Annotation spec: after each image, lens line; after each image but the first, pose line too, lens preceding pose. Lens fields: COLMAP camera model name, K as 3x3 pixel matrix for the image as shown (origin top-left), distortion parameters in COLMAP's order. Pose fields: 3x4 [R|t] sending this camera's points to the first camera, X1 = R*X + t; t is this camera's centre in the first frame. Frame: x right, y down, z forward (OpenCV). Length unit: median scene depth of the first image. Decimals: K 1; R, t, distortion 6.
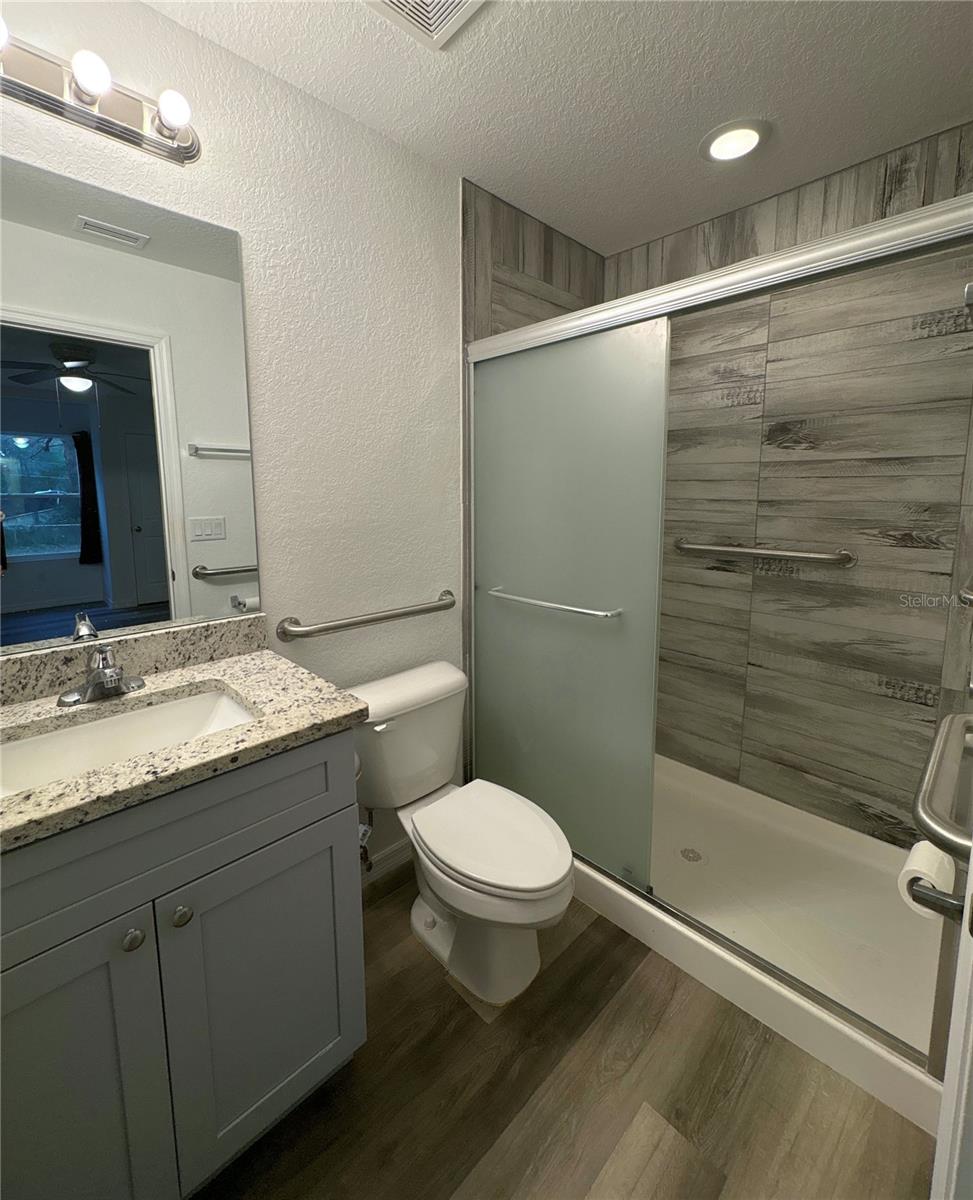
lens RADIAL K [[516.3, 0, 486.6], [0, 516.3, 553.5], [0, 0, 1]] dist [0.002923, -0.001340]
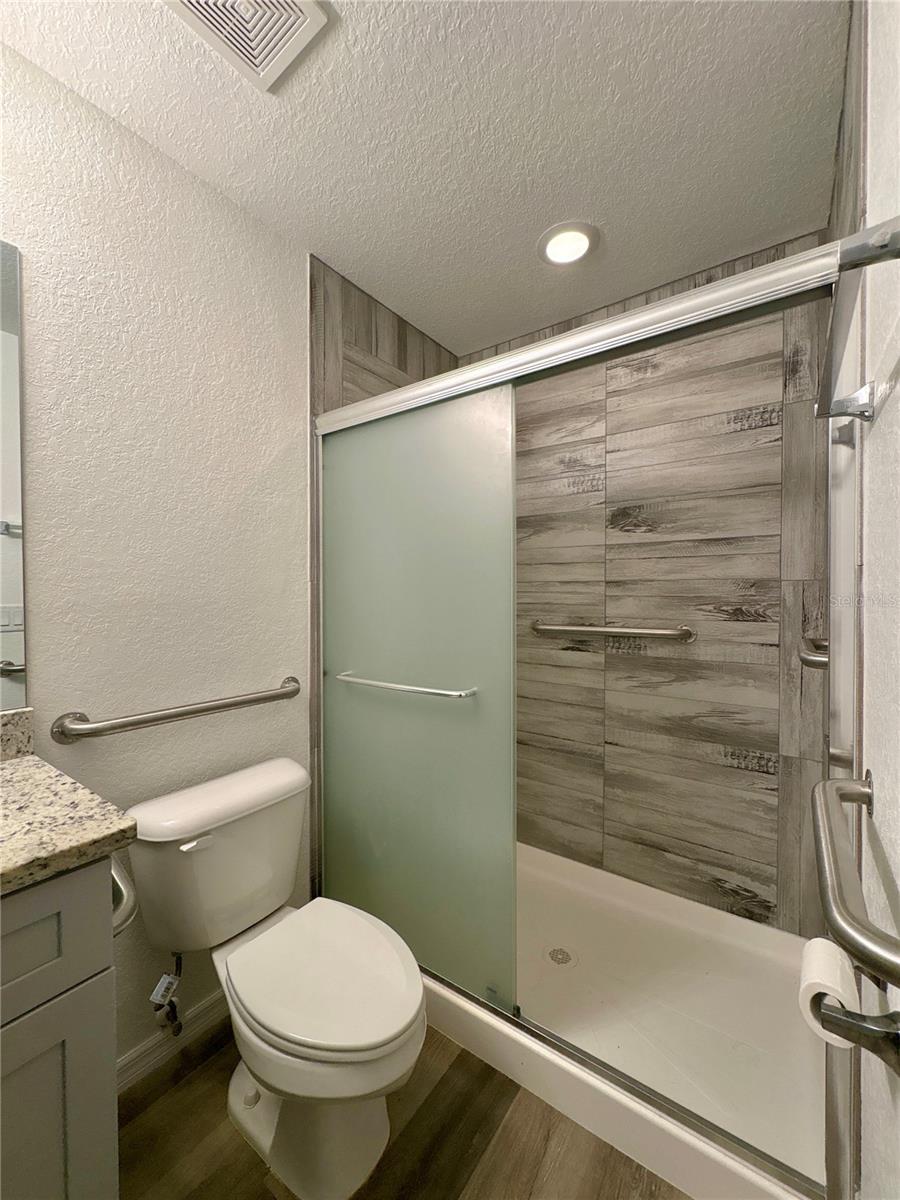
lens RADIAL K [[477.5, 0, 450.0], [0, 477.5, 601.7], [0, 0, 1]] dist [0.000696, 0.000152]
pose [[0.985124, -0.003520, 0.171810, 0.055381], [0.021597, 0.994399, -0.103460, 0.034024], [-0.170484, 0.105632, 0.979682, 0.124900]]
